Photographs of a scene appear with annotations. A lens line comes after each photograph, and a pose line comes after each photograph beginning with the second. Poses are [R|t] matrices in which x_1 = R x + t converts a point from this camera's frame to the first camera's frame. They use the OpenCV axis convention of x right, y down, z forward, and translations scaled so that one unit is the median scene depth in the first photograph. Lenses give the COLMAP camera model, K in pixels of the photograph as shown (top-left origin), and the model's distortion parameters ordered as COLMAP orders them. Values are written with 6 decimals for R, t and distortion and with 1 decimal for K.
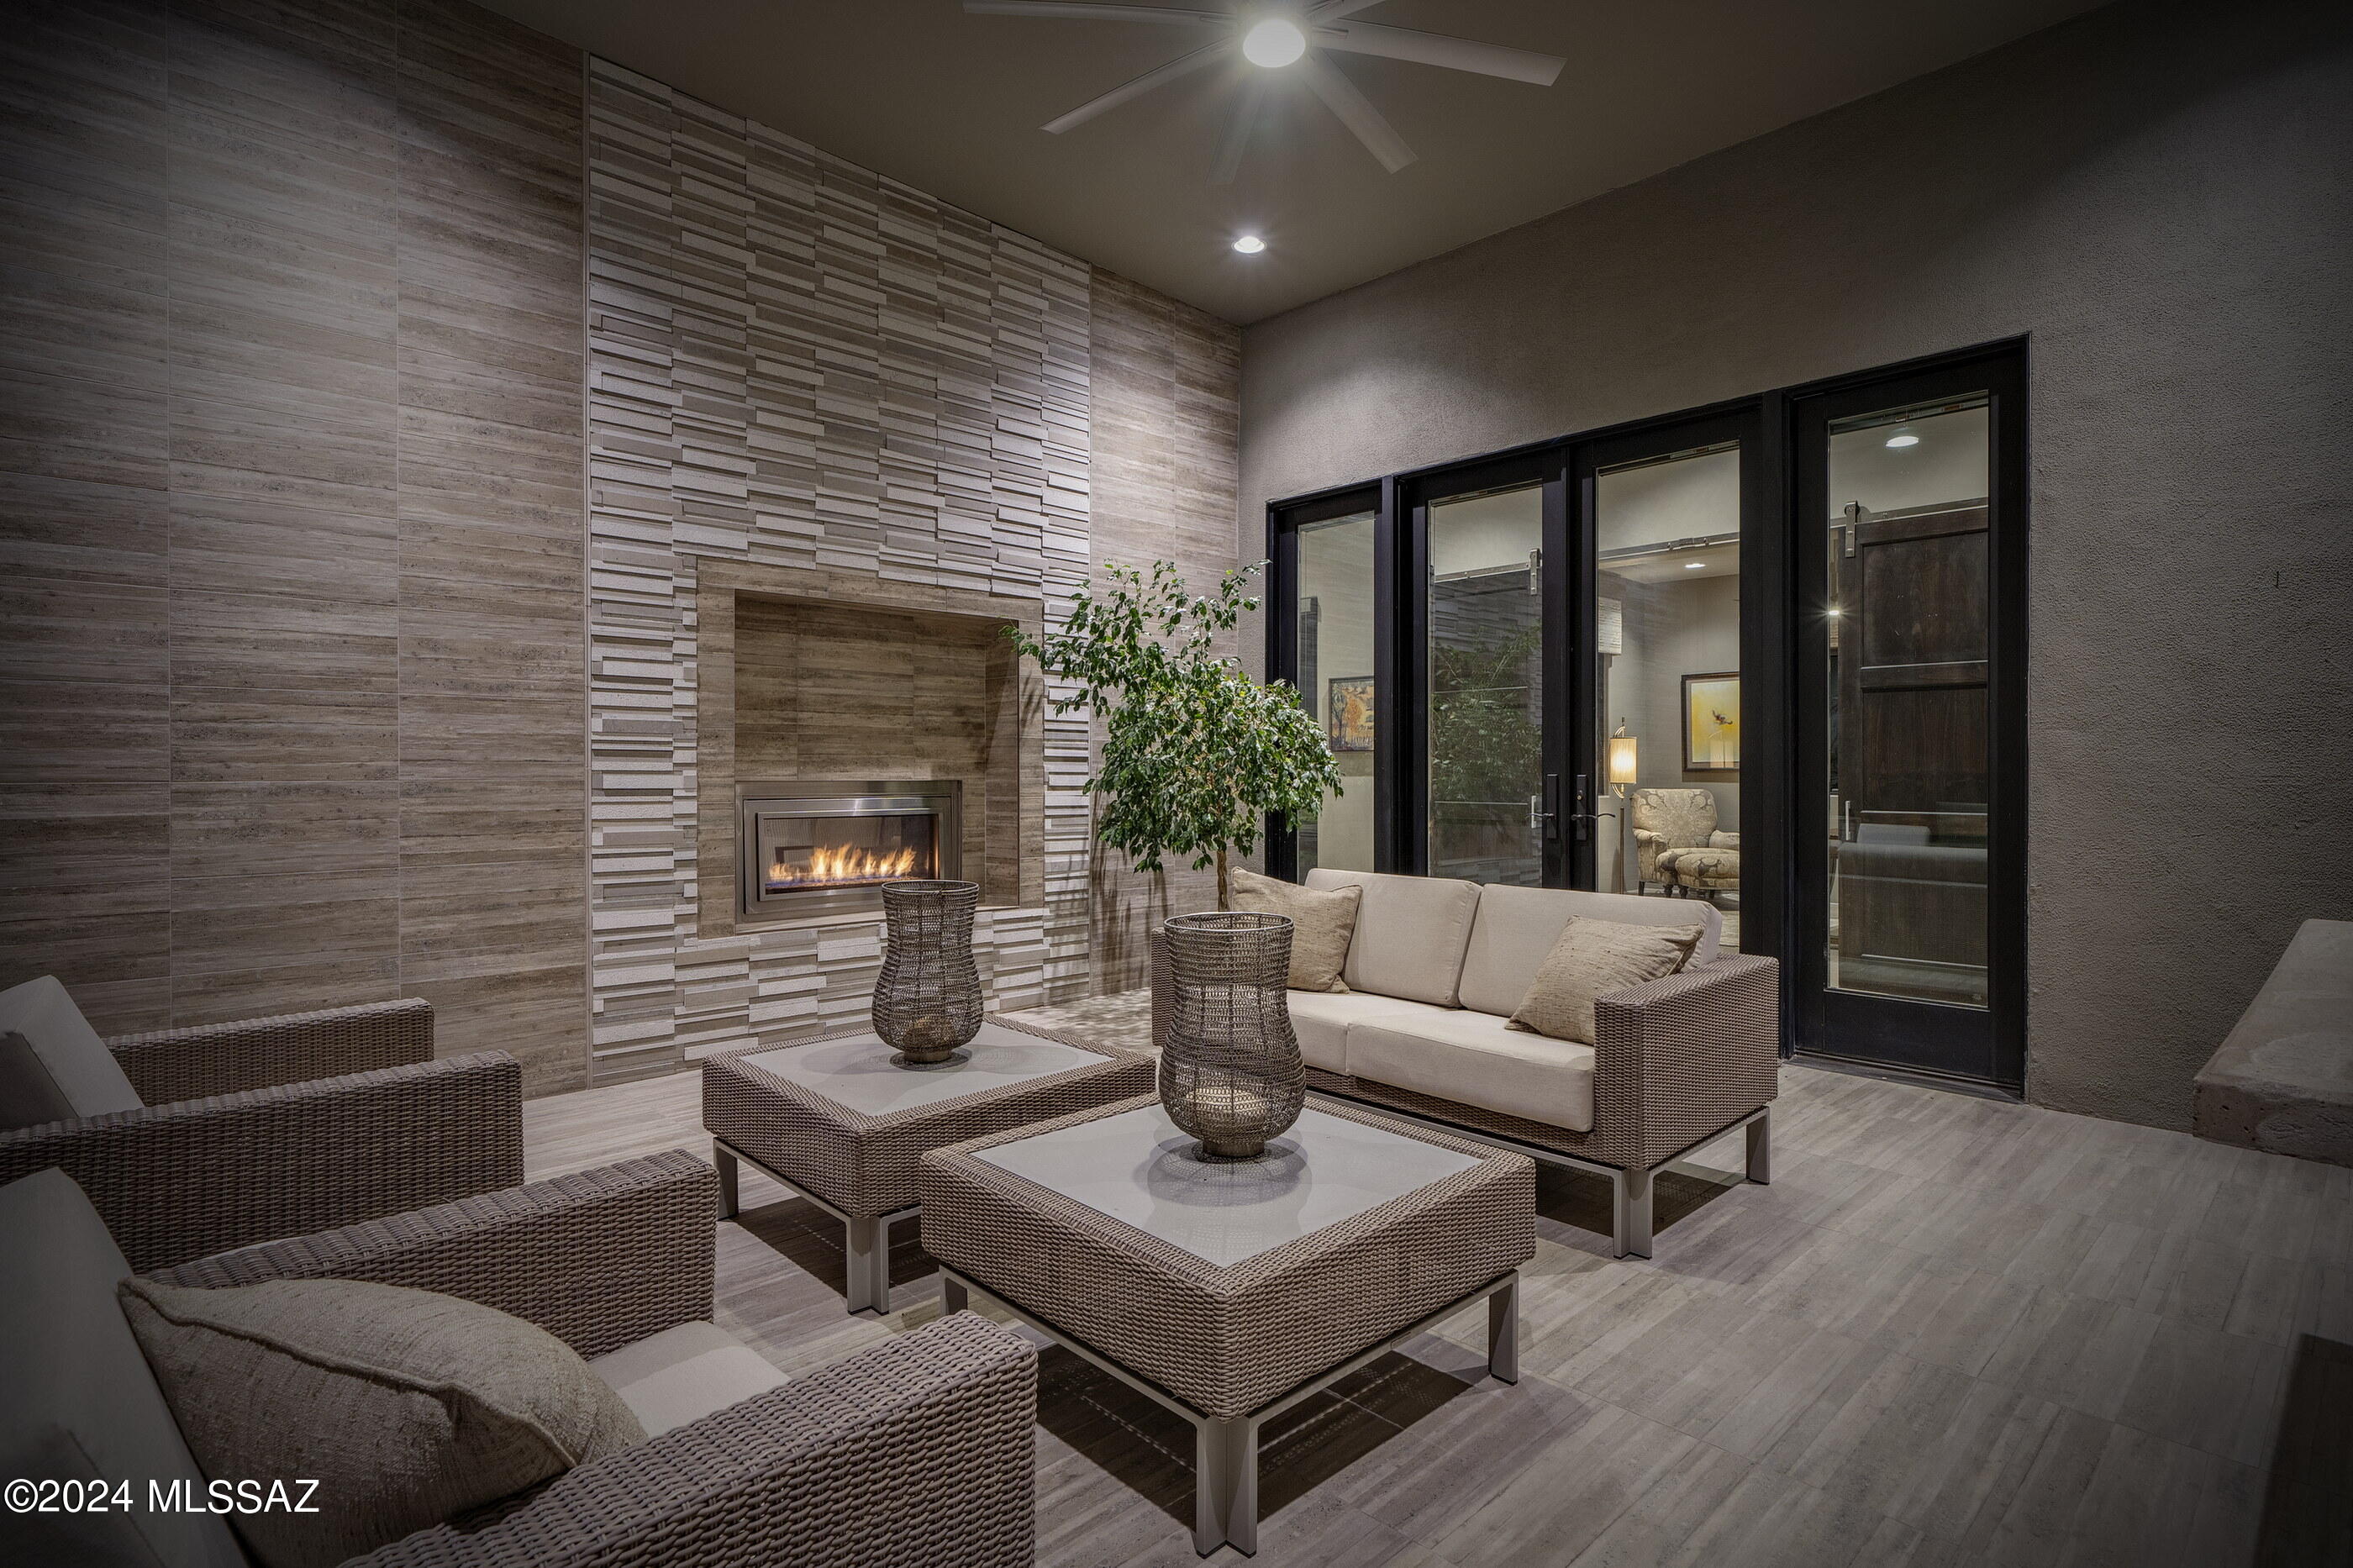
lens RADIAL K [[1146.0, 0, 1182.1], [0, 1146.0, 786.6], [0, 0, 1]] dist [-0.000125, -0.000096]
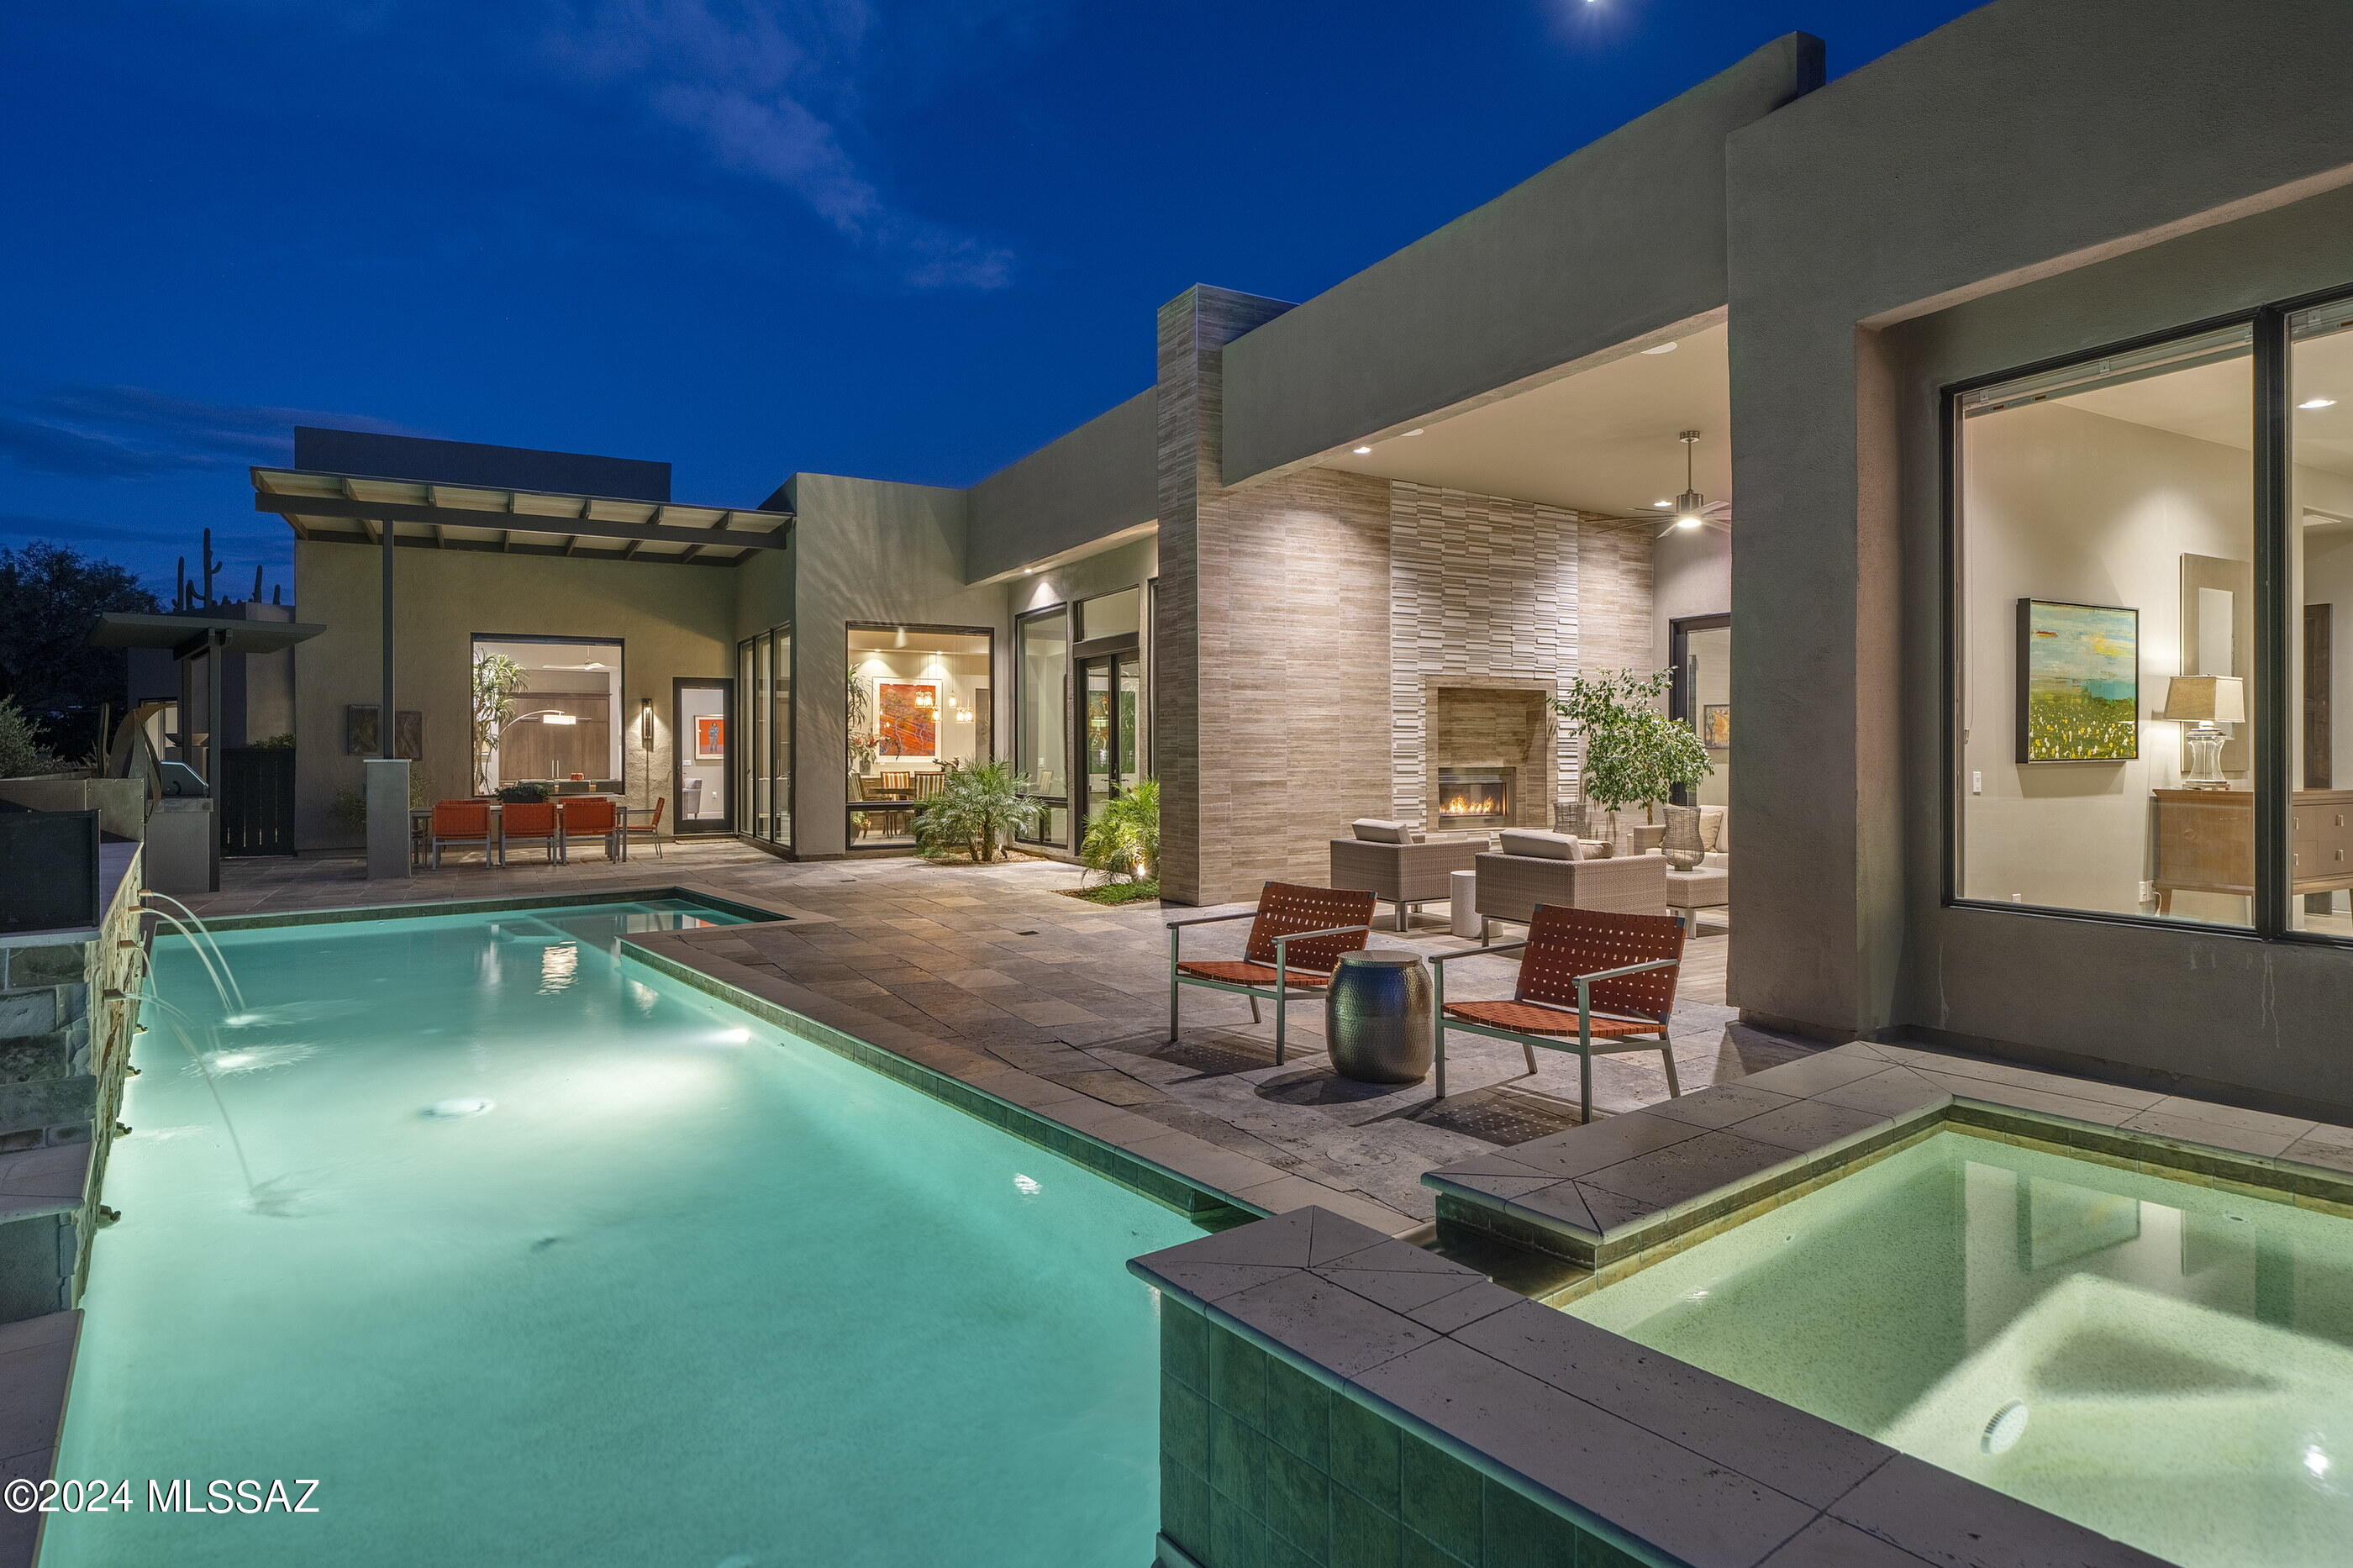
lens RADIAL K [[1244.6, 0, 1172.8], [0, 1244.6, 765.3], [0, 0, 1]] dist [-0.003796, -0.000266]
pose [[0.964653, 0.000697, -0.263521, -0.204622], [-0.001130, 0.999998, -0.001491, -0.004668], [0.263519, 0.001736, 0.964653, -1.390236]]
